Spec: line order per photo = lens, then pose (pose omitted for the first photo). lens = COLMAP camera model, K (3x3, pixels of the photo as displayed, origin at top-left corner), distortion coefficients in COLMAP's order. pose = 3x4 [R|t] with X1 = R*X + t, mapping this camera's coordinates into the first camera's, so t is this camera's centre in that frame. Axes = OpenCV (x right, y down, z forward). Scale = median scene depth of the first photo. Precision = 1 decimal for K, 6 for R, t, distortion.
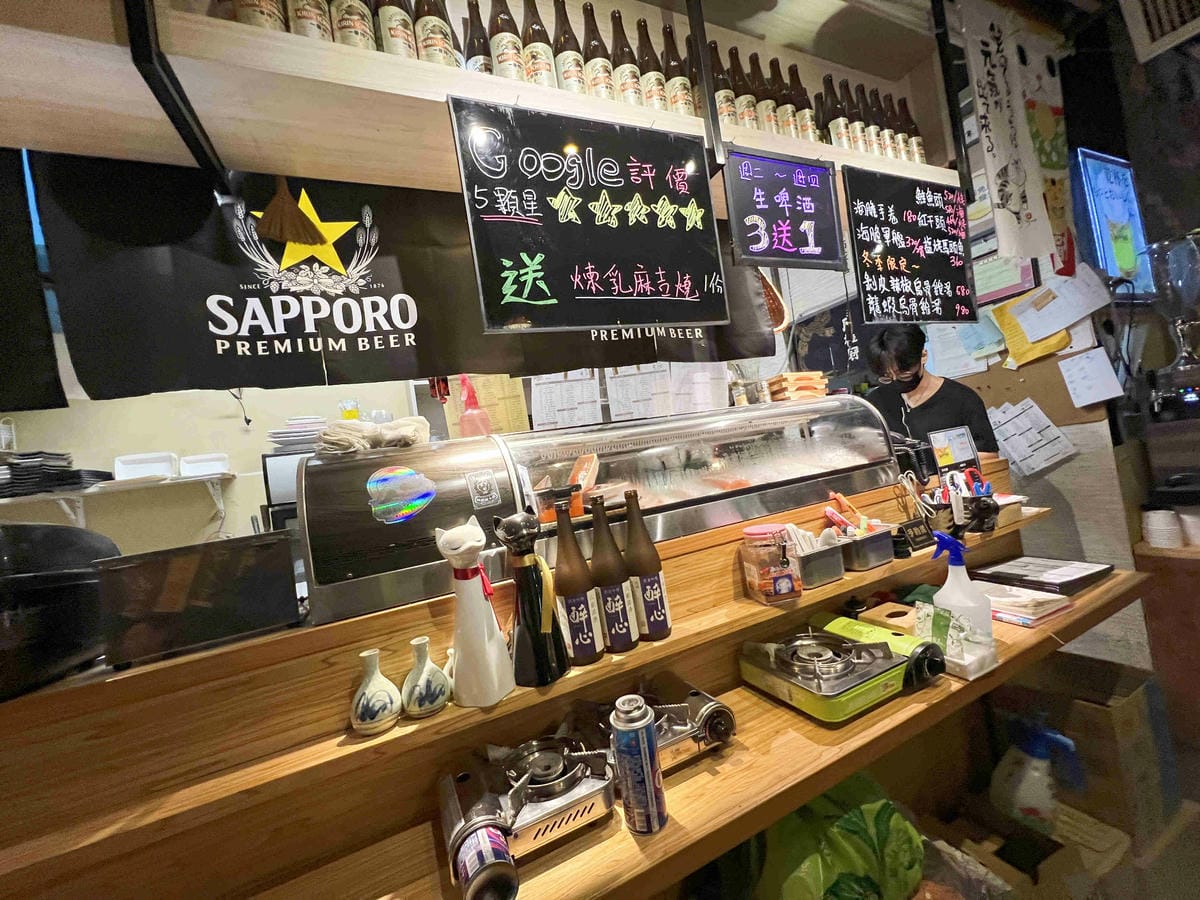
lens RADIAL K [[478.8, 0, 589.0], [0, 478.8, 441.7], [0, 0, 1]] dist [-0.002386, -0.001011]
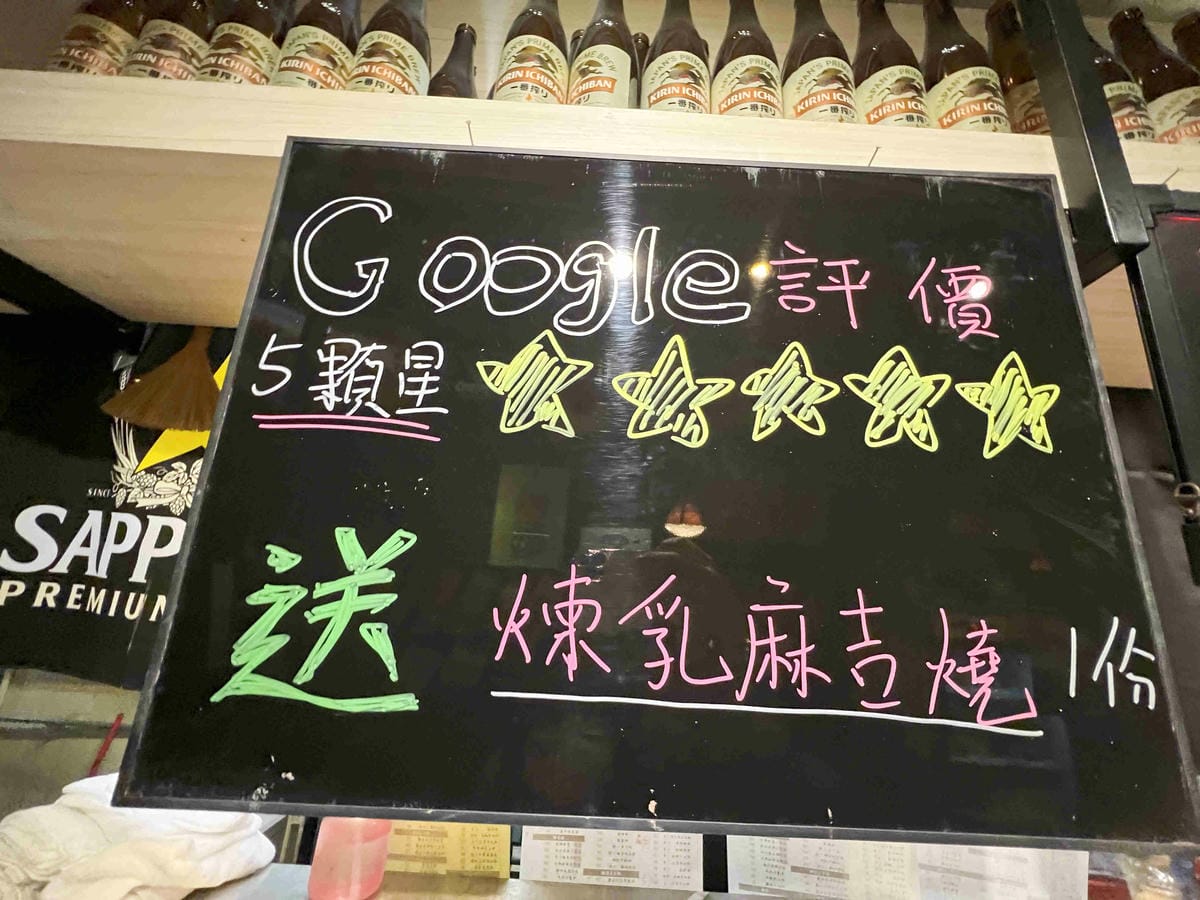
lens RADIAL K [[478.8, 0, 598.9], [0, 478.8, 448.3], [0, 0, 1]] dist [-0.002386, -0.001011]
pose [[0.895822, 0.080147, -0.437125, 0.125166], [-0.181804, 0.963624, -0.195898, -0.357605], [0.405524, 0.254961, 0.877807, 0.672170]]
